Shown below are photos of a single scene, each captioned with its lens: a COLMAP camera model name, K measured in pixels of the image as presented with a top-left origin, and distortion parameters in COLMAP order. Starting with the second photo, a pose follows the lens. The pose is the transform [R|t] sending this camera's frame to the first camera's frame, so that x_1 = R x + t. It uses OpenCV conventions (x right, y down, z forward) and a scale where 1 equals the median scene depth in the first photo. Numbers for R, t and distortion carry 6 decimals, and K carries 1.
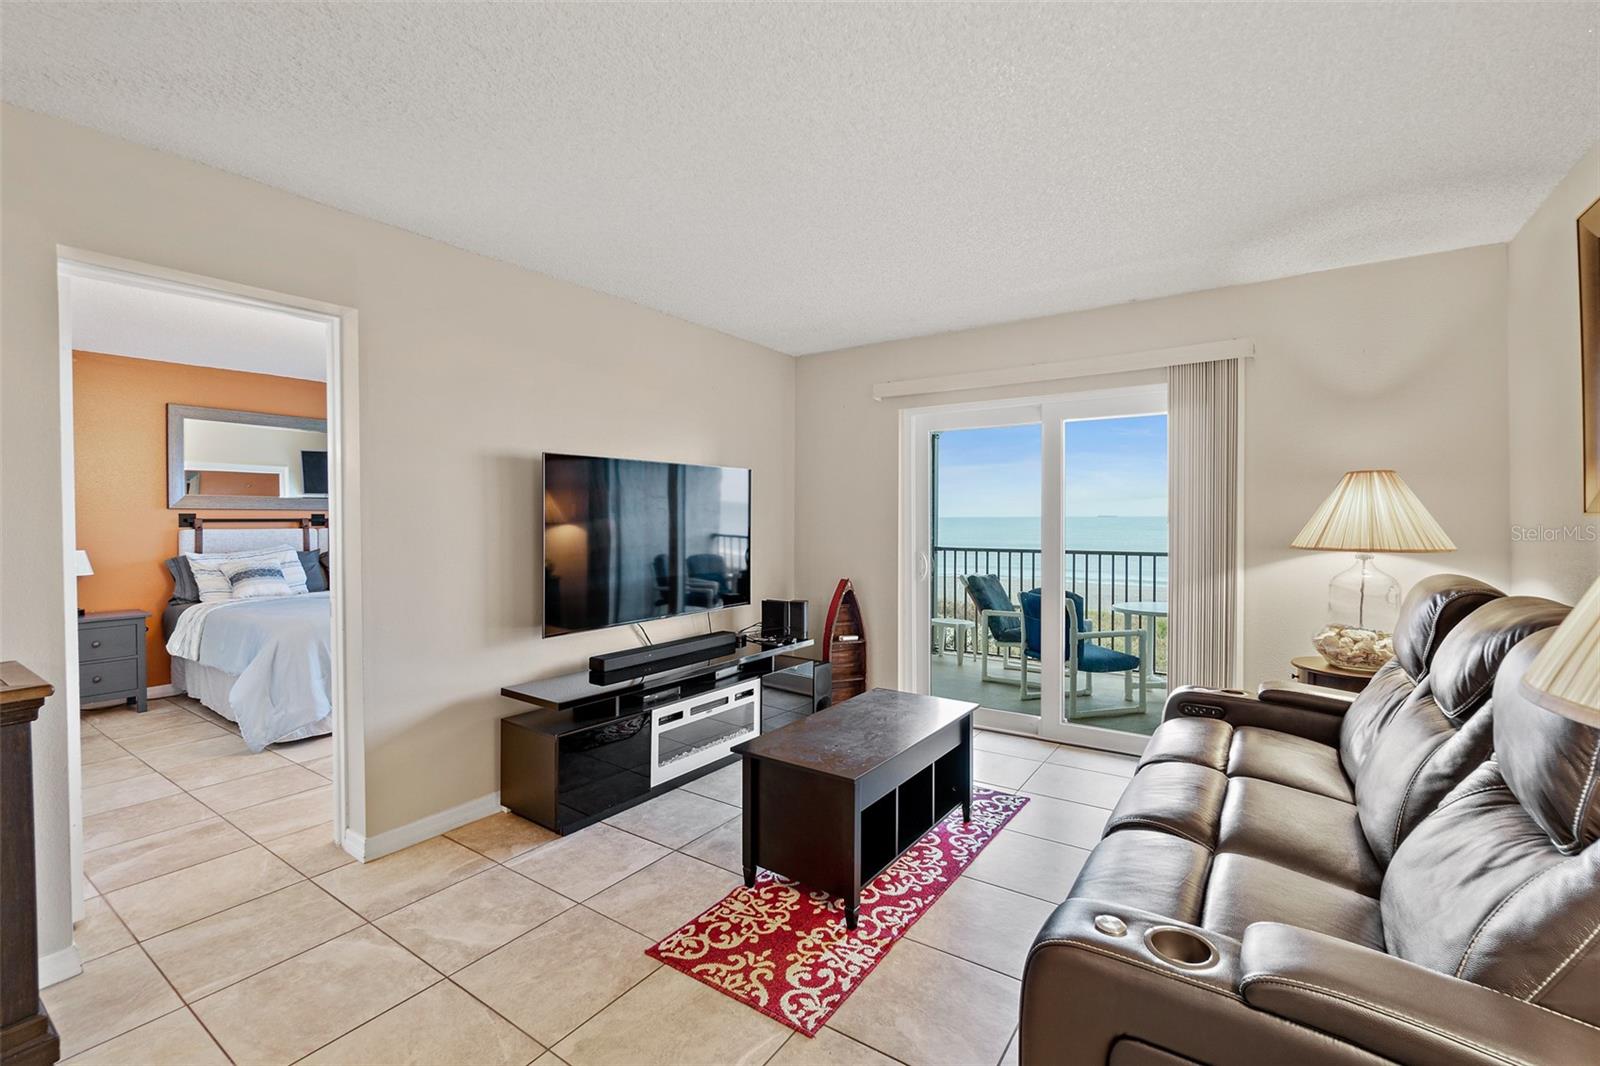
lens RADIAL K [[699.2, 0, 790.7], [0, 699.2, 518.0], [0, 0, 1]] dist [0.000819, 0.000317]
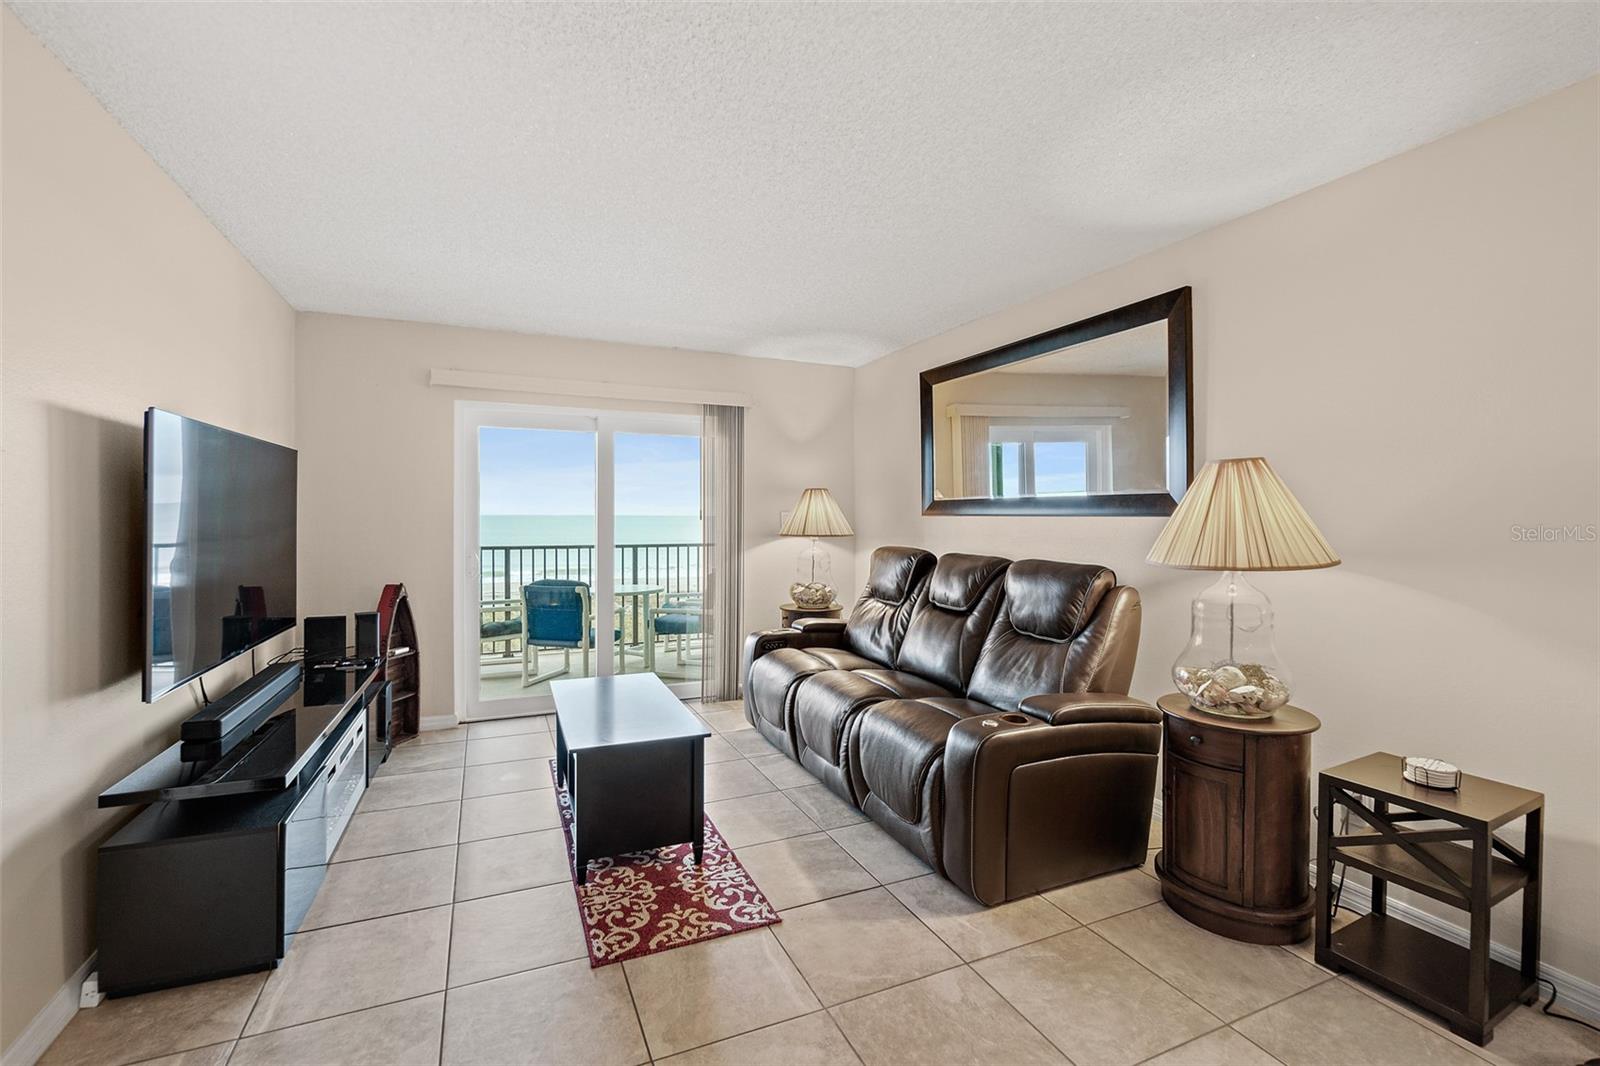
lens RADIAL K [[686.6, 0, 783.2], [0, 686.6, 525.3], [0, 0, 1]] dist [-0.002788, -0.000109]
pose [[0.530284, -0.010389, 0.847756, -0.667533], [-0.002742, 0.999899, 0.013968, -0.002021], [-0.847815, -0.009732, 0.530202, 0.217623]]
